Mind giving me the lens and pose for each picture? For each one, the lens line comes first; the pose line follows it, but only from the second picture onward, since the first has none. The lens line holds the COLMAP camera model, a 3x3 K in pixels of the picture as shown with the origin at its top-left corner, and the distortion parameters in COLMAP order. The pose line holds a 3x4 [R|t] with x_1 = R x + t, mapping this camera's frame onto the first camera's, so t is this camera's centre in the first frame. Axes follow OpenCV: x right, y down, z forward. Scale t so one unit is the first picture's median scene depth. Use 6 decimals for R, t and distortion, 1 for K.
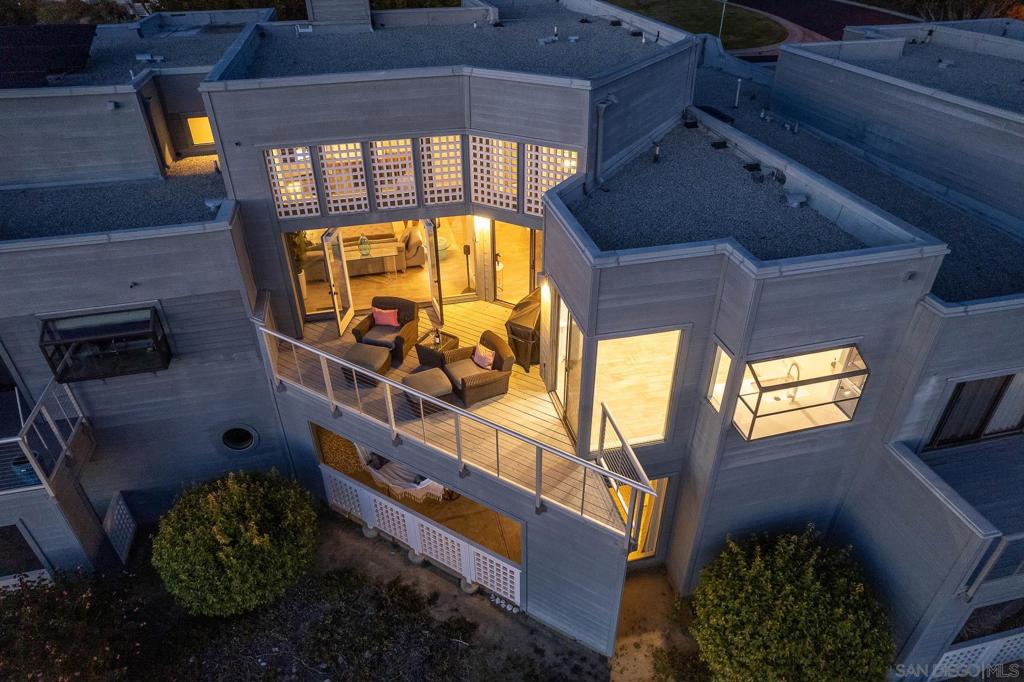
lens RADIAL K [[655.4, 0, 513.9], [0, 655.4, 347.6], [0, 0, 1]] dist [-0.088408, 0.085383]
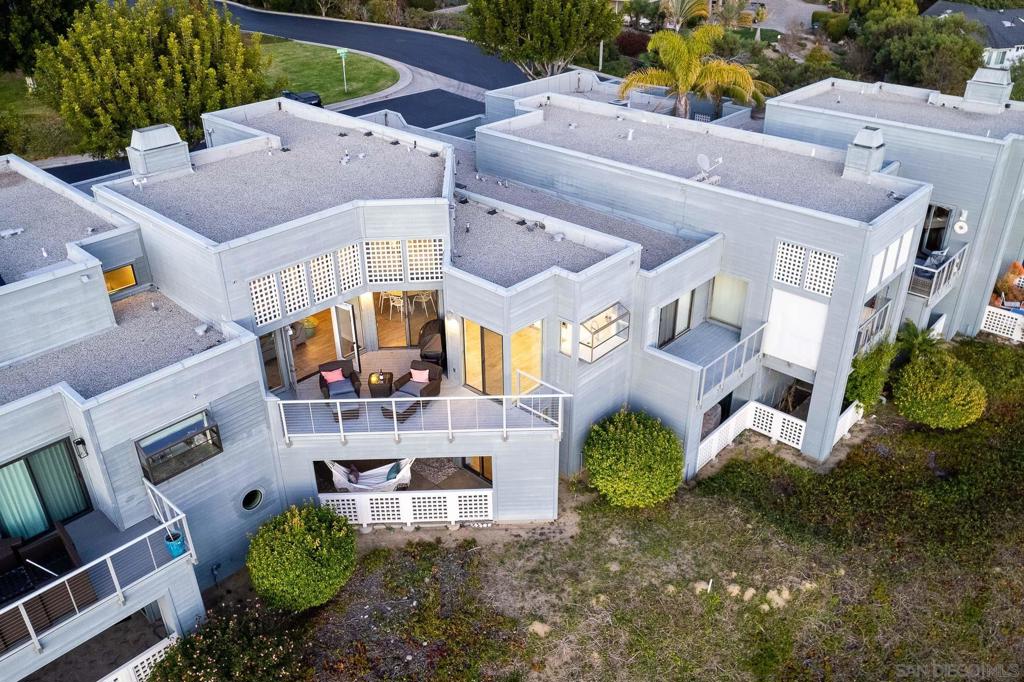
lens RADIAL K [[818.5, 0, 512.0], [0, 818.5, 341.0], [0, 0, 1]] dist [-0.009015, -0.003313]
pose [[0.827326, -0.274962, 0.489824, -0.807620], [0.317540, 0.948236, -0.004044, 0.012272], [-0.463357, 0.158884, 0.871812, -0.821910]]
